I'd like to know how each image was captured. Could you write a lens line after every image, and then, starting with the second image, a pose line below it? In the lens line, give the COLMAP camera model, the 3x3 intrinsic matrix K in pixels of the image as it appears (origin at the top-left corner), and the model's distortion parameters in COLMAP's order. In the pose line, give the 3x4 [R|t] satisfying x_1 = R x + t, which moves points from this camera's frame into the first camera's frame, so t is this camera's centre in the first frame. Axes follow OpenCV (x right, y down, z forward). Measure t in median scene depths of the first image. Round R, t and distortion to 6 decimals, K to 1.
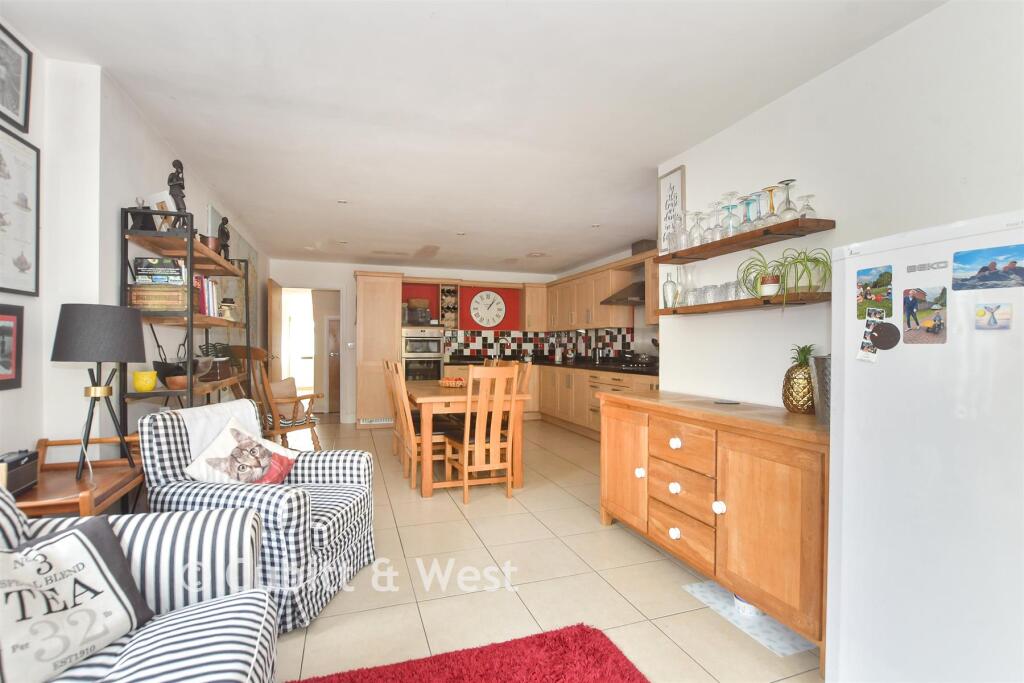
lens RADIAL K [[465.6, 0, 512.5], [0, 465.6, 344.6], [0, 0, 1]] dist [-0.024470, 0.006767]
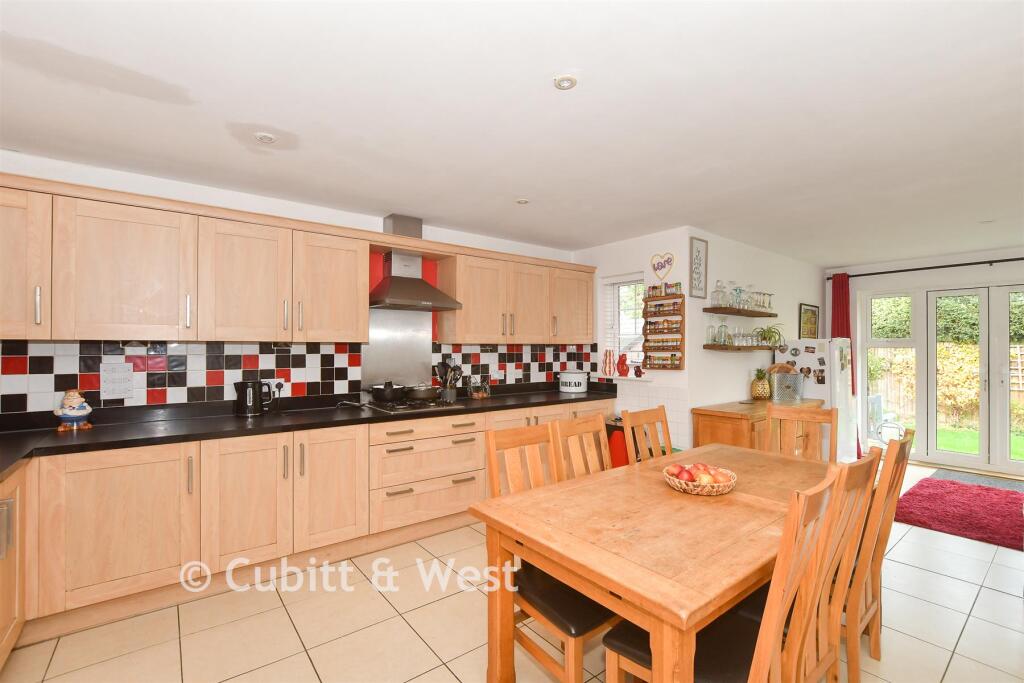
lens RADIAL K [[465.6, 0, 513.2], [0, 465.6, 342.0], [0, 0, 1]] dist [-0.024470, 0.006767]
pose [[-0.321876, 0.002483, 0.946779, -0.359704], [-0.009757, 0.999935, -0.005940, -0.034379], [-0.946732, -0.011150, -0.321831, 0.934016]]
